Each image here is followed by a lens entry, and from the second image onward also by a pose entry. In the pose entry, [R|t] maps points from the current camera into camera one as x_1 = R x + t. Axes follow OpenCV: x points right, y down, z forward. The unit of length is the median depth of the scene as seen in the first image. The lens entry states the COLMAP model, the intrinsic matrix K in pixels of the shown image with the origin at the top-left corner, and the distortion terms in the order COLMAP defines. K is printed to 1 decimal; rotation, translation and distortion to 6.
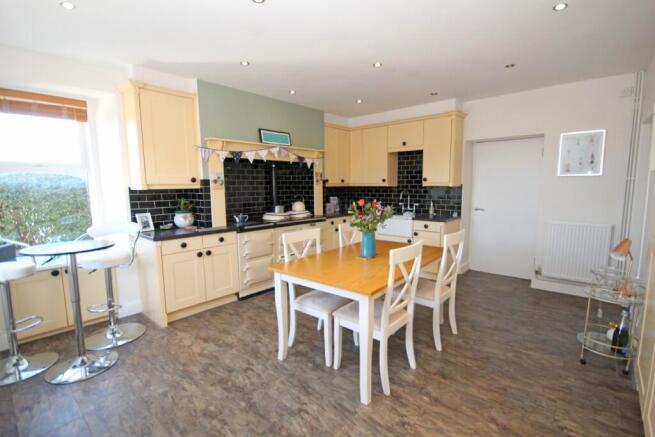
lens RADIAL K [[301.5, 0, 331.4], [0, 301.5, 216.7], [0, 0, 1]] dist [0.003966, -0.008044]
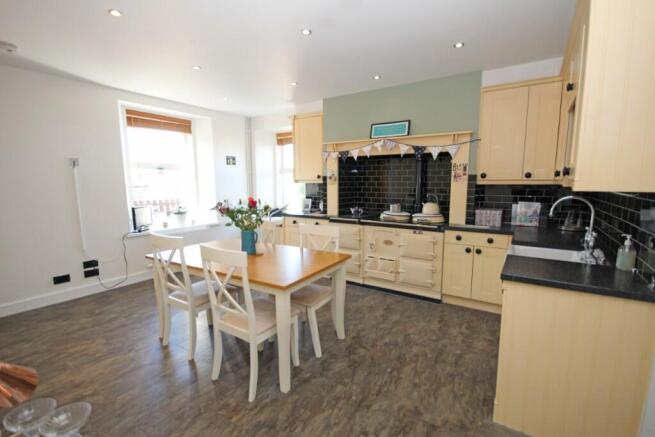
lens RADIAL K [[301.5, 0, 335.5], [0, 301.5, 216.8], [0, 0, 1]] dist [0.003966, -0.008044]
pose [[0.147227, 0.128067, -0.980777, 0.745394], [-0.105121, 0.987992, 0.113229, -0.088188], [0.983501, 0.086430, 0.158922, 0.732547]]
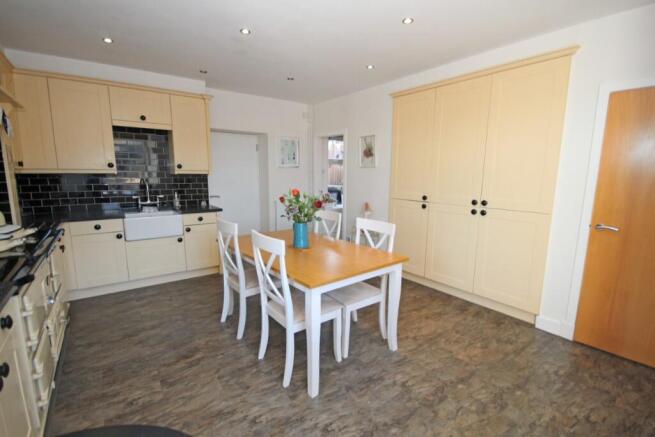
lens RADIAL K [[301.5, 0, 339.2], [0, 301.5, 213.7], [0, 0, 1]] dist [0.003966, -0.008044]
pose [[0.196009, -0.121592, 0.973034, -0.512747], [0.094443, 0.990010, 0.104688, -0.041188], [-0.976043, 0.071377, 0.205535, 0.444905]]
